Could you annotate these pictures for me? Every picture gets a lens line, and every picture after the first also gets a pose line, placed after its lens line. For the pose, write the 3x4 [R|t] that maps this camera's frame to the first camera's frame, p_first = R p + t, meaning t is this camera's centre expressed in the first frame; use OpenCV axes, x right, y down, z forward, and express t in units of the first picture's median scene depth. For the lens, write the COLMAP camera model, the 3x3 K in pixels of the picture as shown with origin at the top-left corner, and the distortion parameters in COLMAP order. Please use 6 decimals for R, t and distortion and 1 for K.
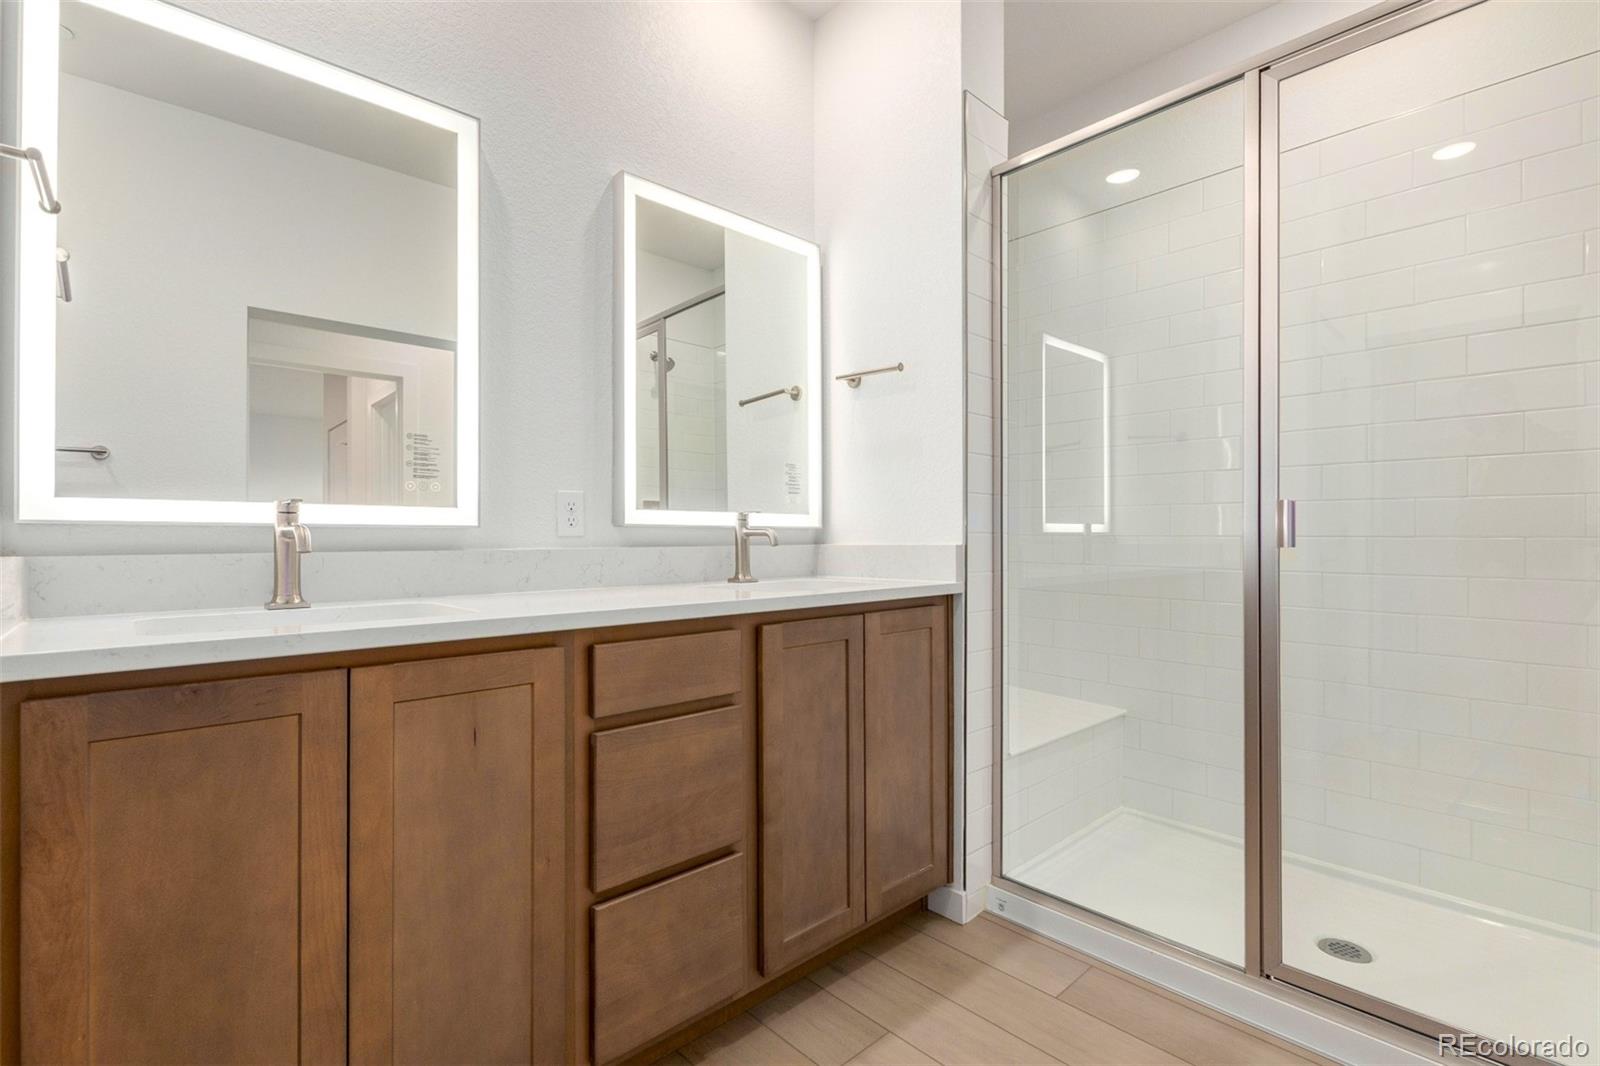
lens RADIAL K [[736.6, 0, 793.3], [0, 736.6, 533.7], [0, 0, 1]] dist [0.002213, -0.000022]
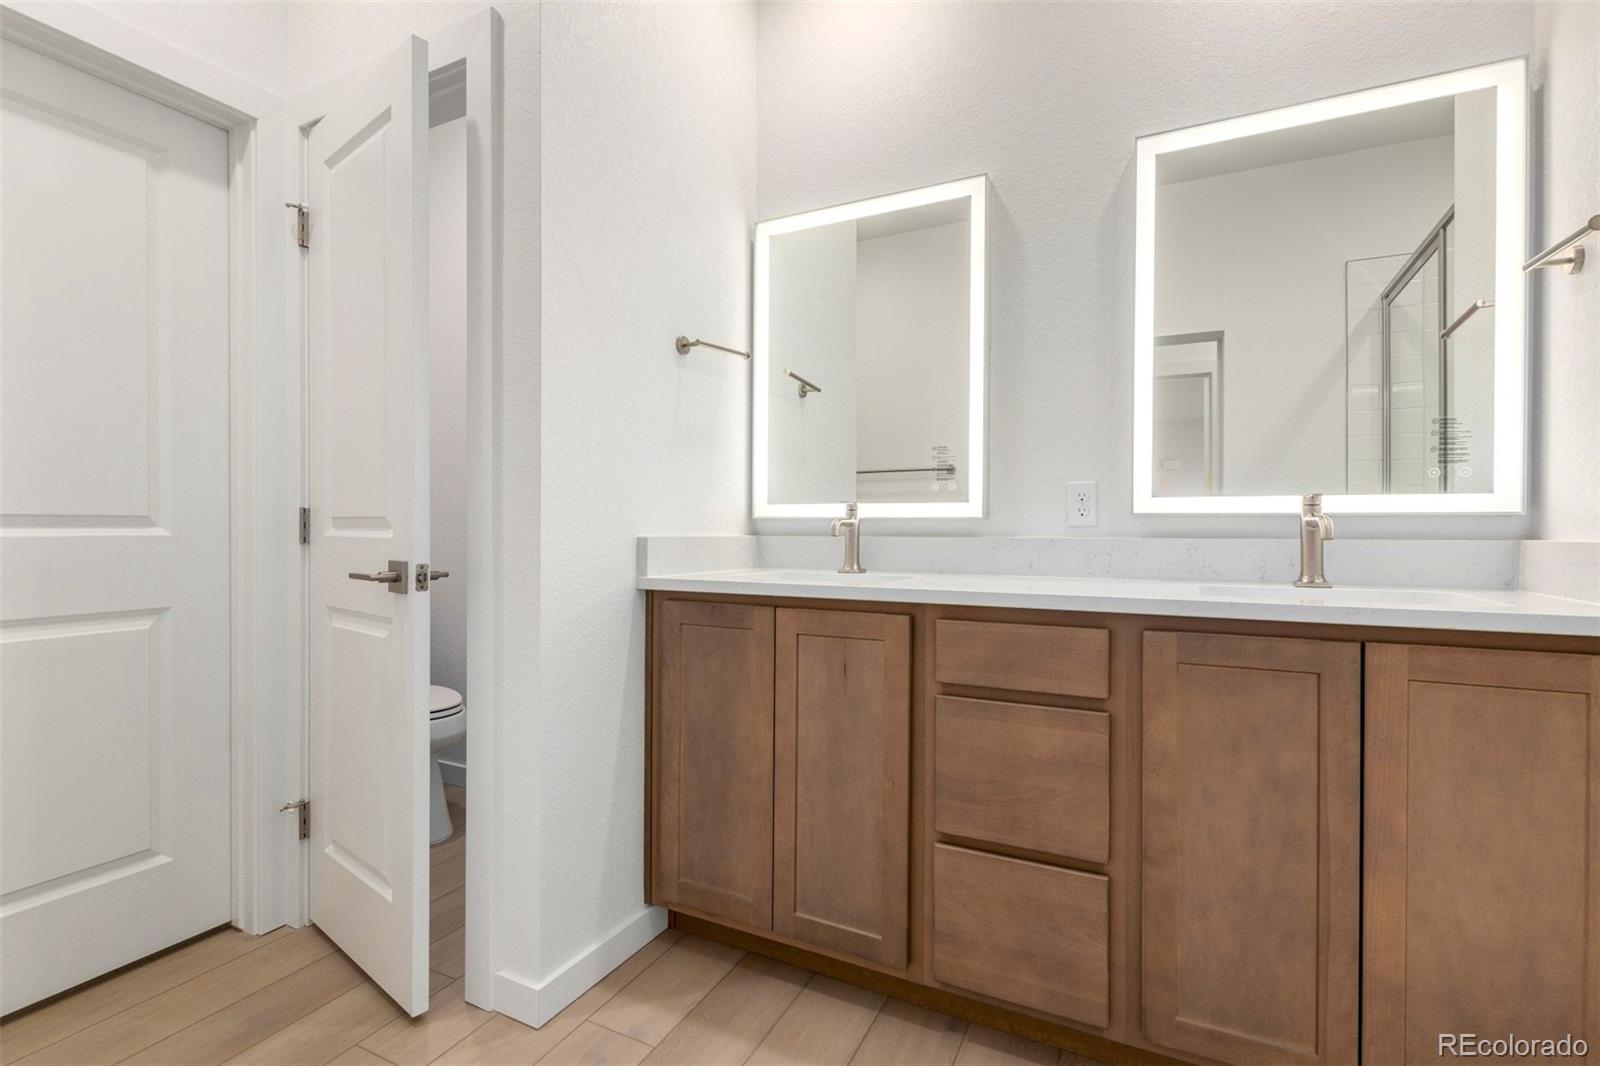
lens RADIAL K [[730.3, 0, 802.0], [0, 730.3, 530.4], [0, 0, 1]] dist [0.000488, -0.000430]
pose [[0.351225, 0.007087, -0.936264, 0.550153], [0.000980, 0.999968, 0.007936, 0.001339], [0.936291, -0.003705, 0.351207, 0.296961]]
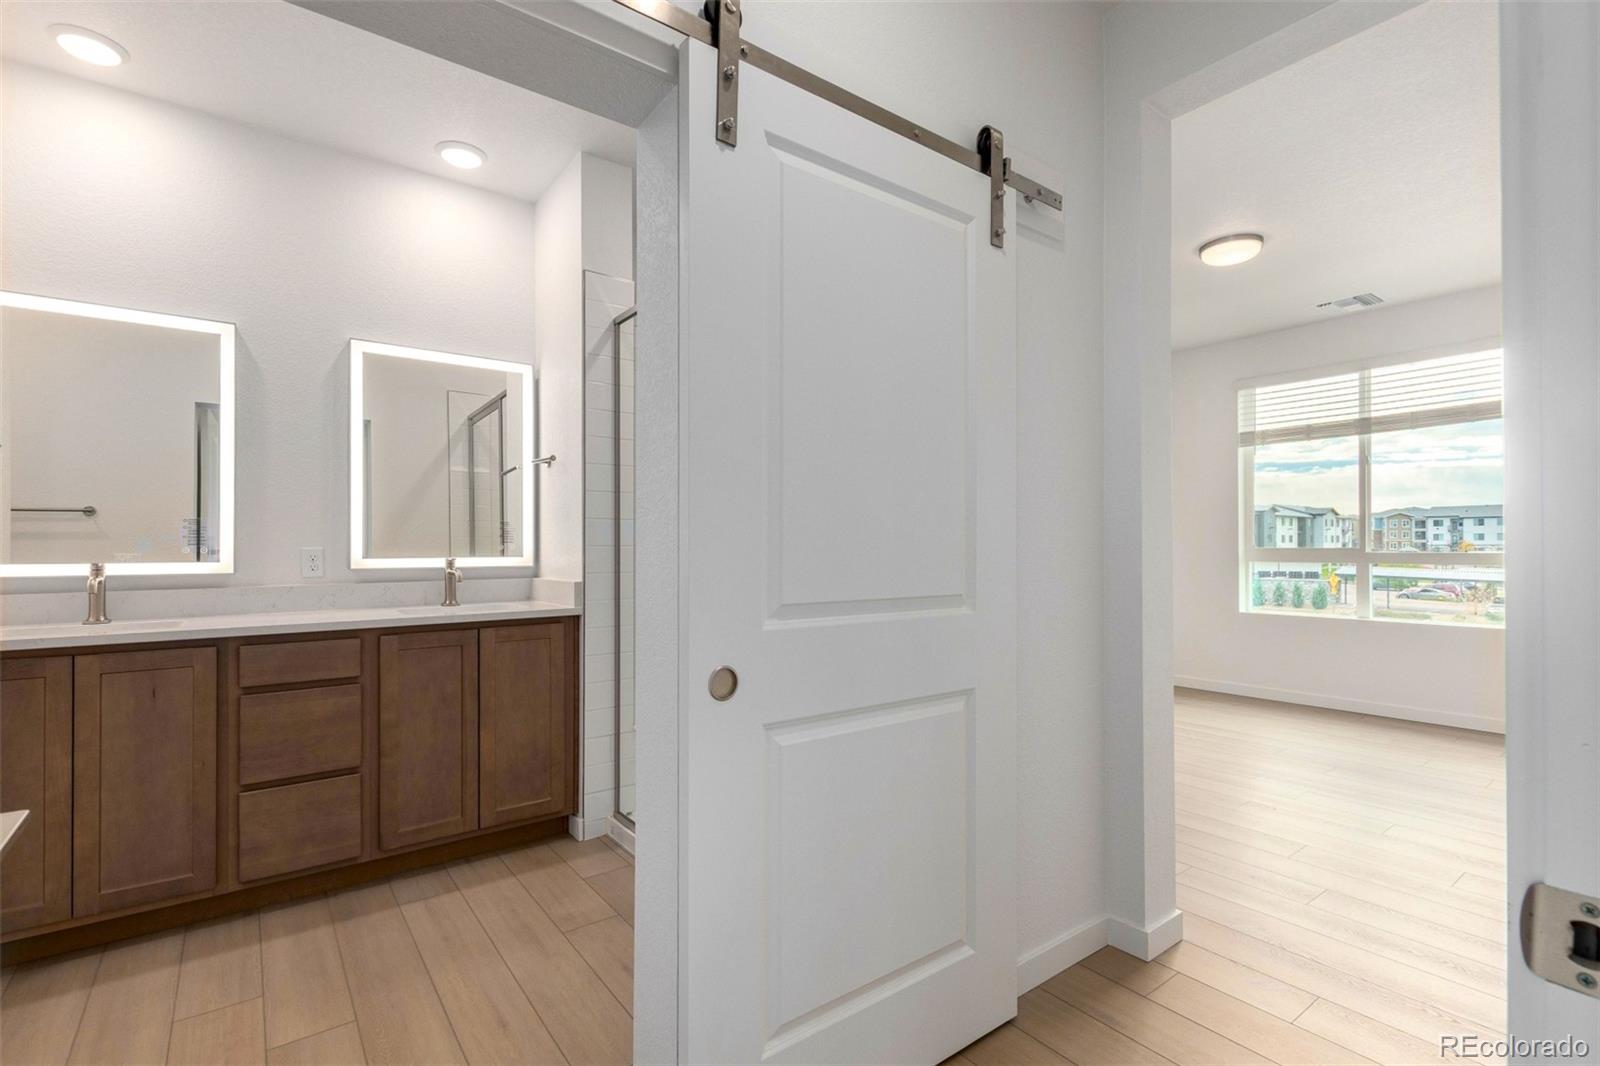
lens RADIAL K [[737.4, 0, 795.7], [0, 737.4, 540.0], [0, 0, 1]] dist [0.001618, -0.000798]
pose [[0.994759, -0.001871, -0.102228, 0.934897], [0.001734, 0.999997, -0.001431, -0.075400], [0.102230, 0.001247, 0.994760, -0.477646]]
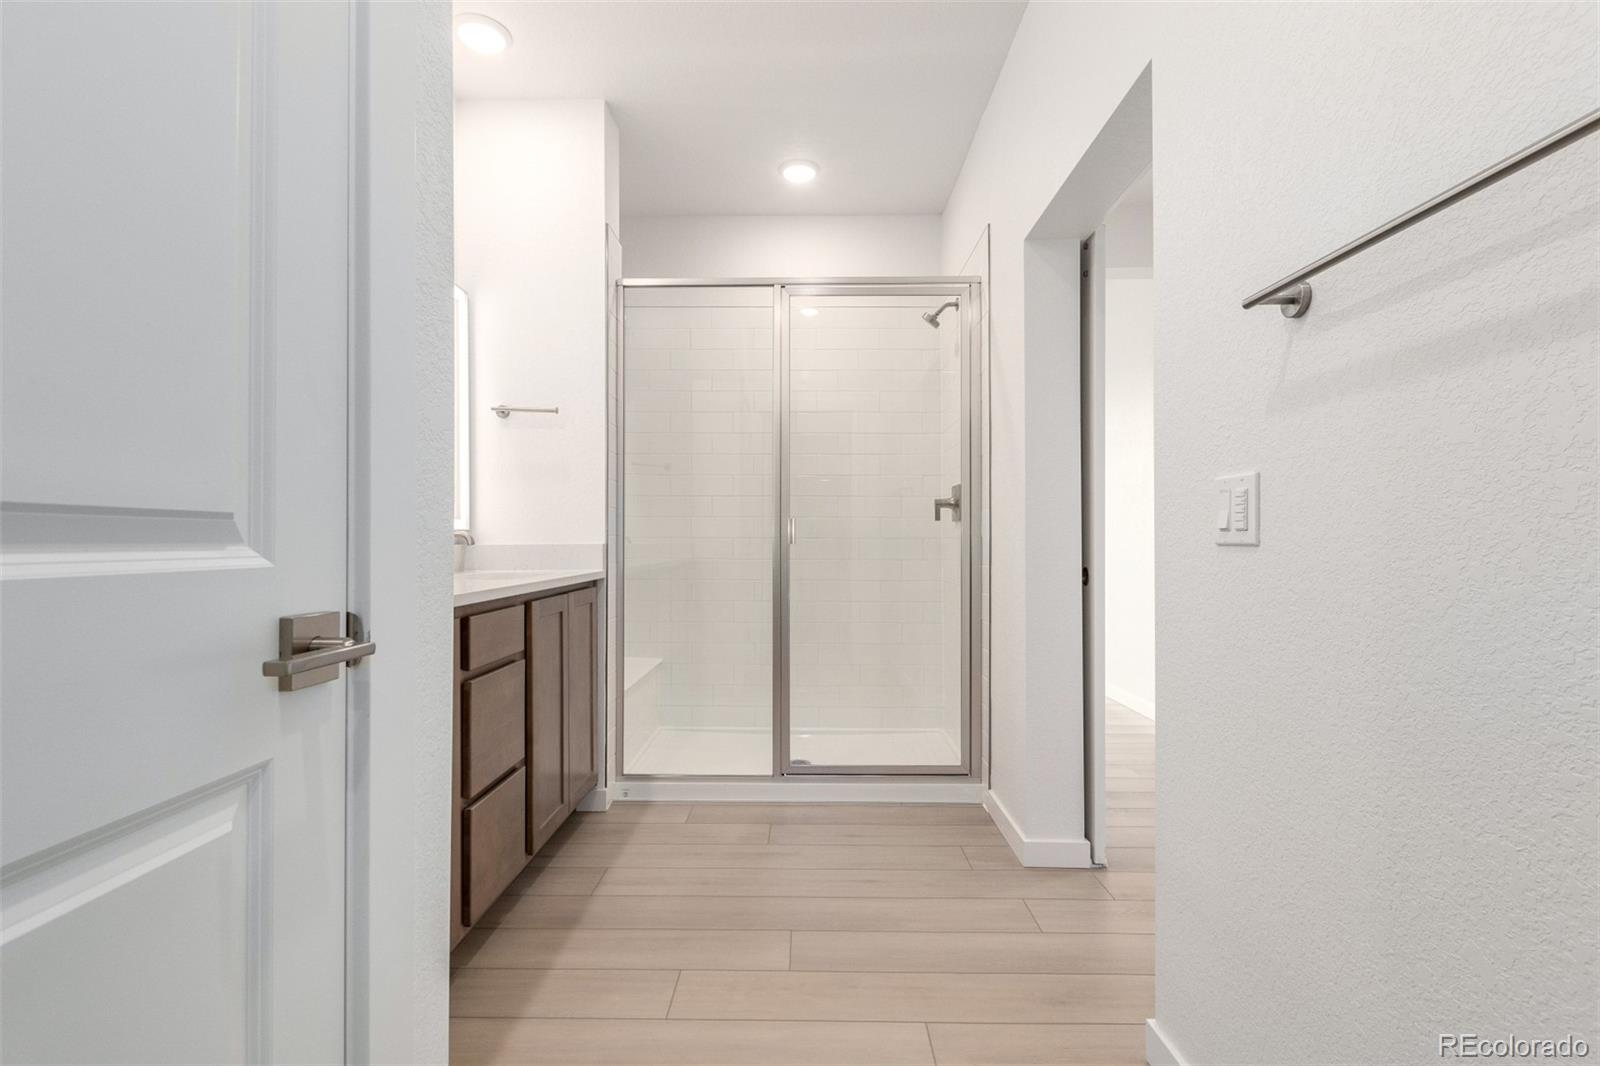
lens RADIAL K [[732.4, 0, 798.7], [0, 732.4, 536.2], [0, 0, 1]] dist [0.001984, -0.000443]
pose [[0.690745, 0.005644, 0.723076, -0.616895], [-0.005762, 0.999981, -0.002301, 0.000786], [-0.723075, -0.002577, 0.690764, -0.280114]]
